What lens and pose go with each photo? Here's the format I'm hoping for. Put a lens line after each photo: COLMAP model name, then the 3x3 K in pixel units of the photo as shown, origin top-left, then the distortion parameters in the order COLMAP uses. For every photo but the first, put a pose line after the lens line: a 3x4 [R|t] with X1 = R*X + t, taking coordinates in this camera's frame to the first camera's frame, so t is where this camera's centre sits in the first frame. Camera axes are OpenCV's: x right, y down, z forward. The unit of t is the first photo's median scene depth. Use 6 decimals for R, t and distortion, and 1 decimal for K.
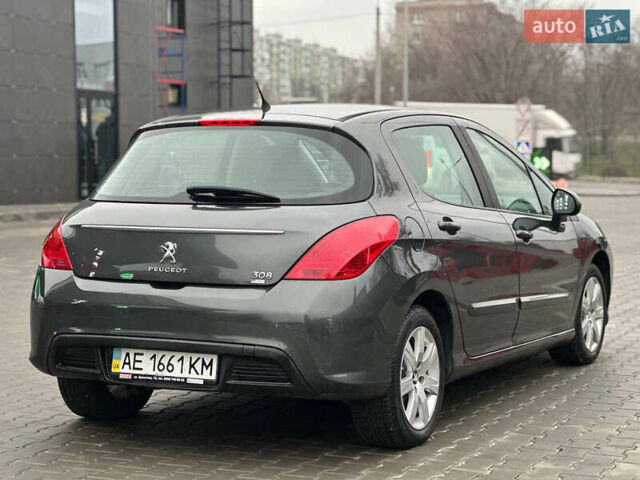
lens RADIAL K [[1423.4, 0, 320.0], [0, 1423.4, 240.0], [0, 0, 1]] dist [-0.048063, 6.103439]
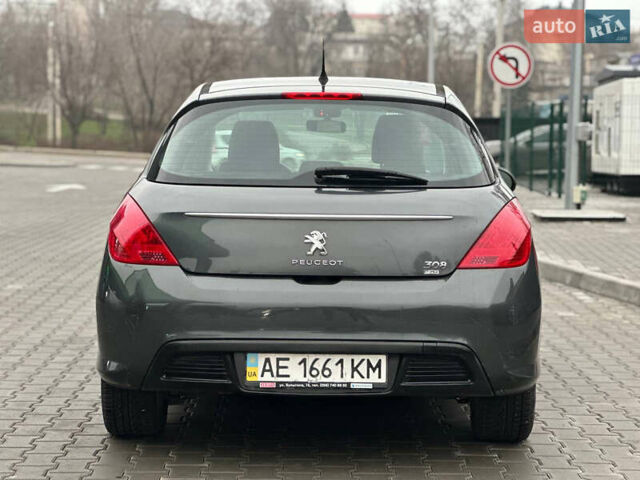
lens RADIAL K [[1423.4, 0, 320.0], [0, 1423.4, 240.0], [0, 0, 1]] dist [-0.048063, 6.103439]
pose [[0.903092, -0.026294, 0.428642, -0.484848], [0.016562, 0.999514, 0.026419, -0.016258], [-0.429128, -0.016760, 0.903088, 0.201805]]
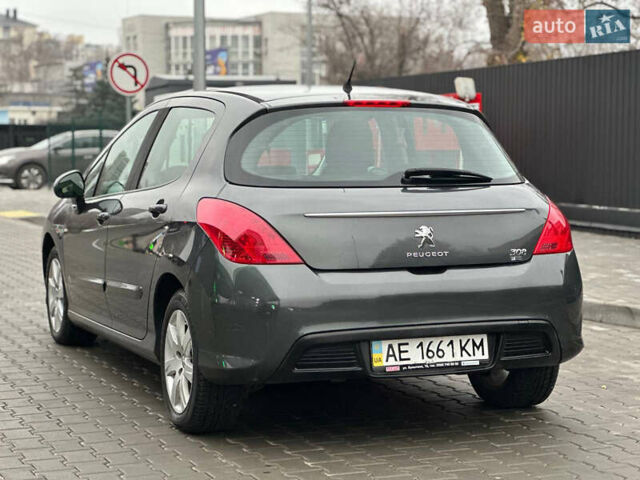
lens RADIAL K [[1423.4, 0, 320.0], [0, 1423.4, 240.0], [0, 0, 1]] dist [-0.048063, 6.103439]
pose [[0.666997, -0.058467, 0.742763, -0.882016], [0.048758, 0.998205, 0.034789, -0.026522], [-0.743463, 0.013012, 0.668650, 0.402773]]
